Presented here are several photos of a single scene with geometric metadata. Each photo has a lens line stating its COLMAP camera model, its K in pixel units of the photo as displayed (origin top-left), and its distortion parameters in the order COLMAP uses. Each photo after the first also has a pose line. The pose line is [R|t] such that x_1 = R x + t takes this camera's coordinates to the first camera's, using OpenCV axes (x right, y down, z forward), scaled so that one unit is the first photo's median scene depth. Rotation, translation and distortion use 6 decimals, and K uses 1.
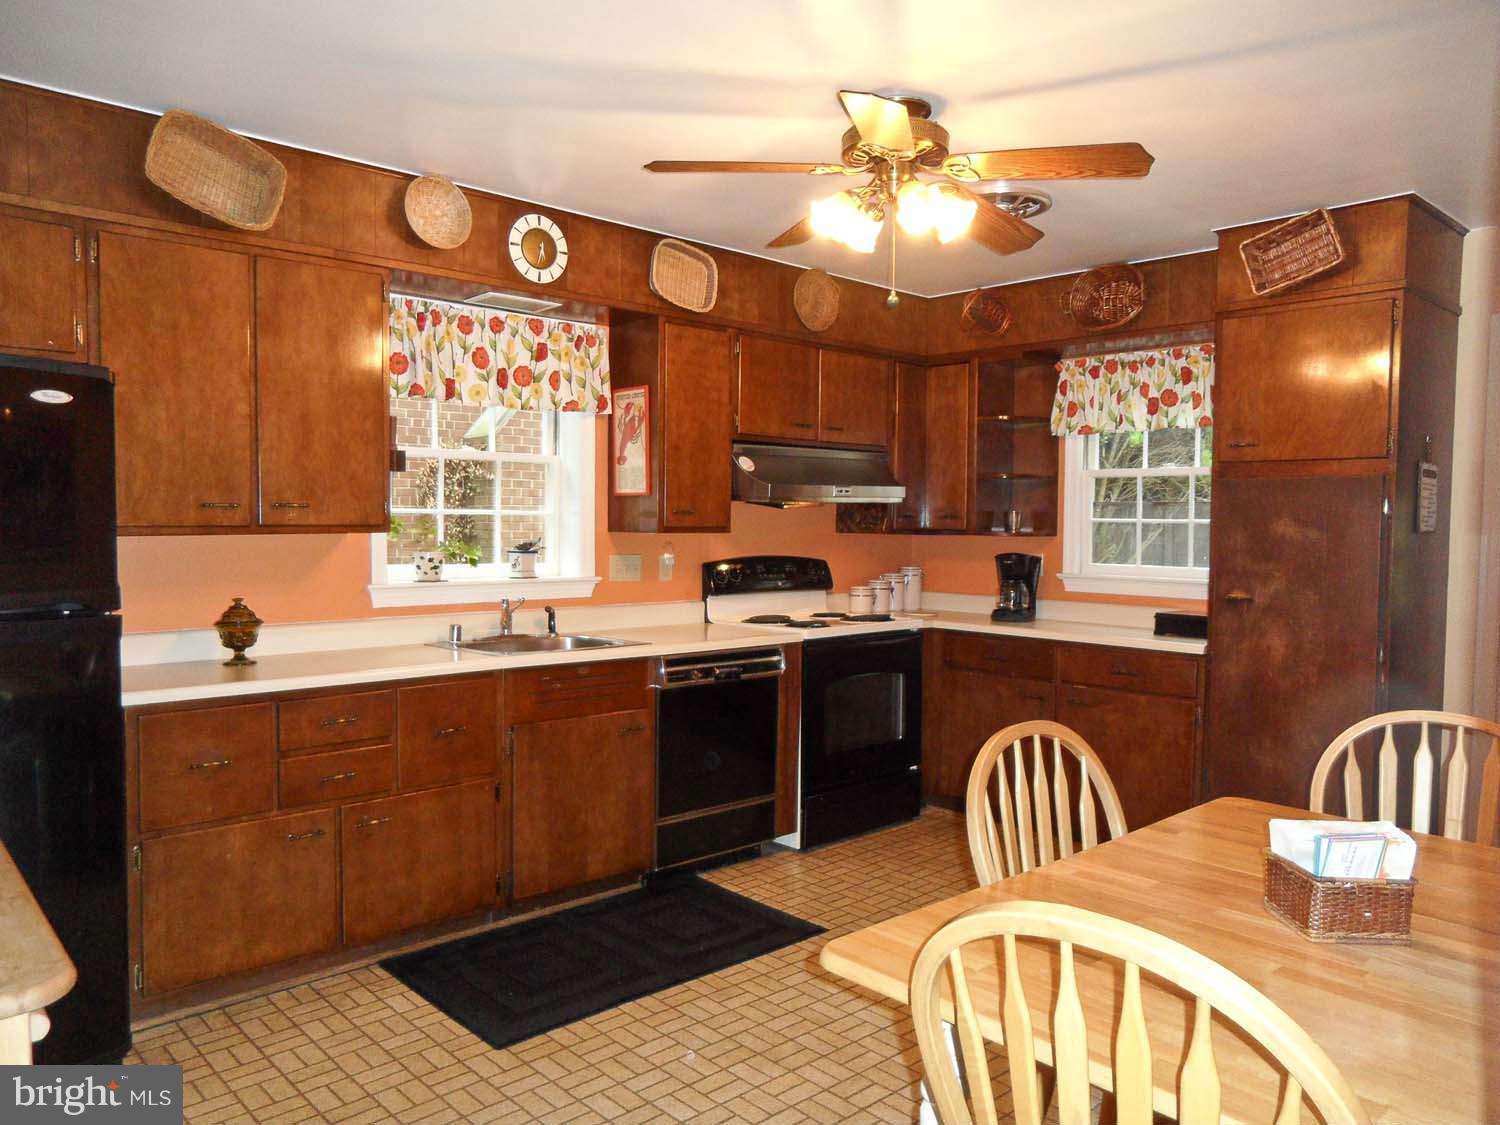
lens RADIAL K [[1072.2, 0, 745.4], [0, 1072.2, 565.0], [0, 0, 1]] dist [-0.010114, 0.017324]
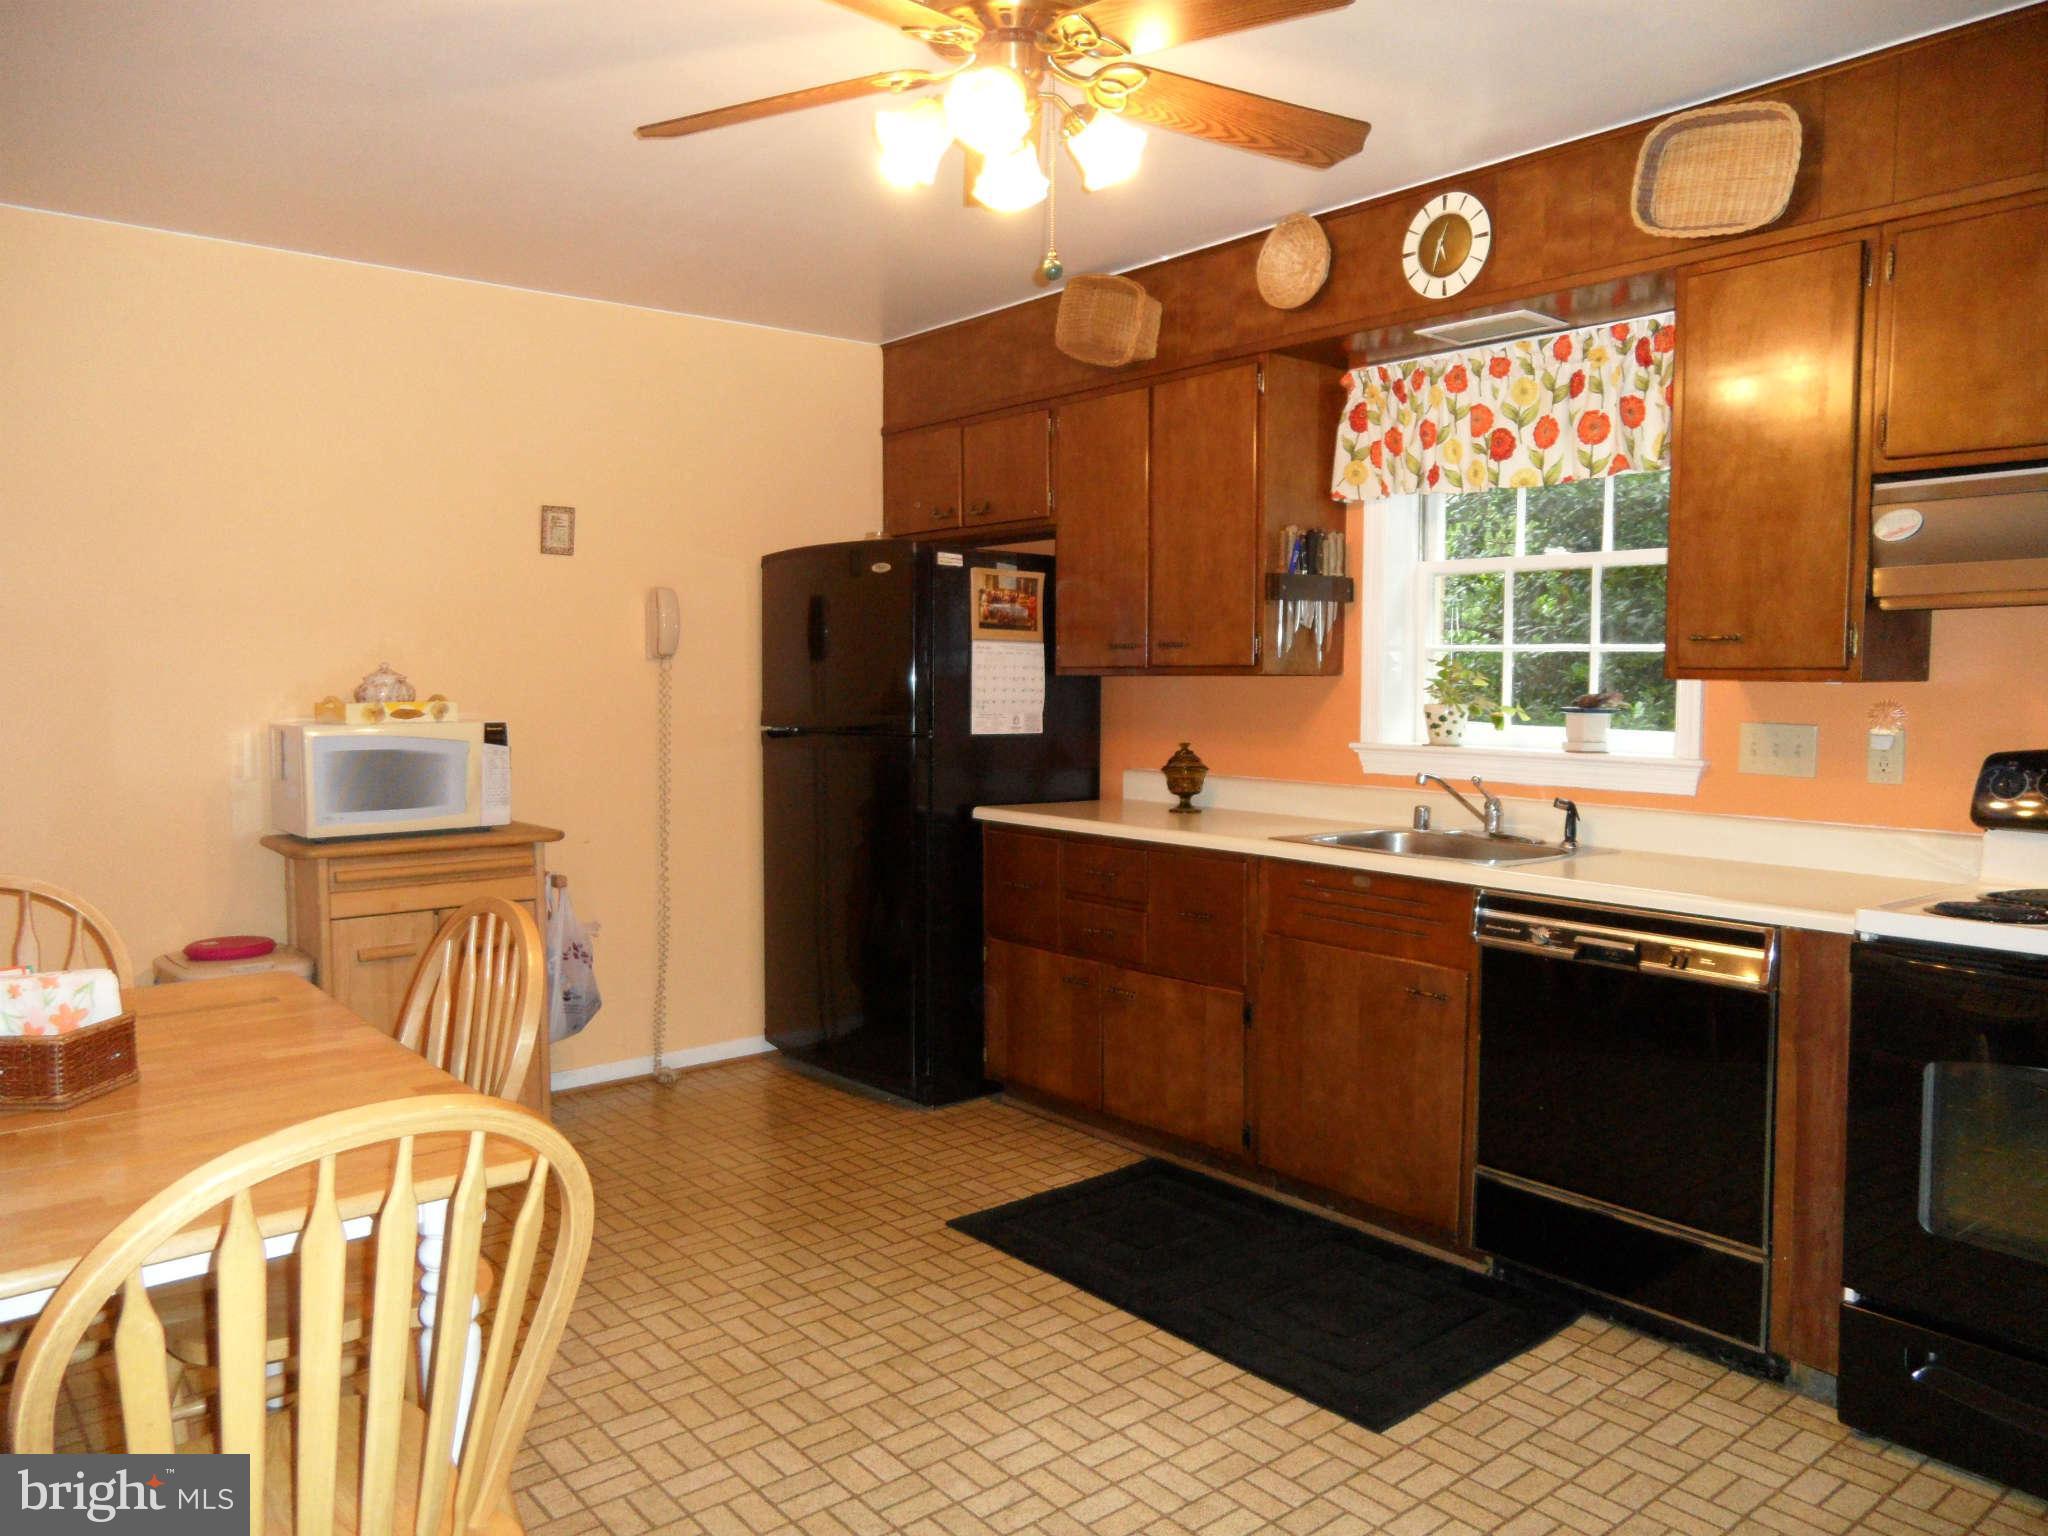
lens RADIAL K [[1463.9, 0, 1017.2], [0, 1463.9, 759.2], [0, 0, 1]] dist [-0.010114, 0.017324]
pose [[-0.040113, 0.055010, -0.997680, 0.745892], [-0.044545, 0.997392, 0.056785, -0.019627], [0.998202, 0.046719, -0.037558, 0.799365]]
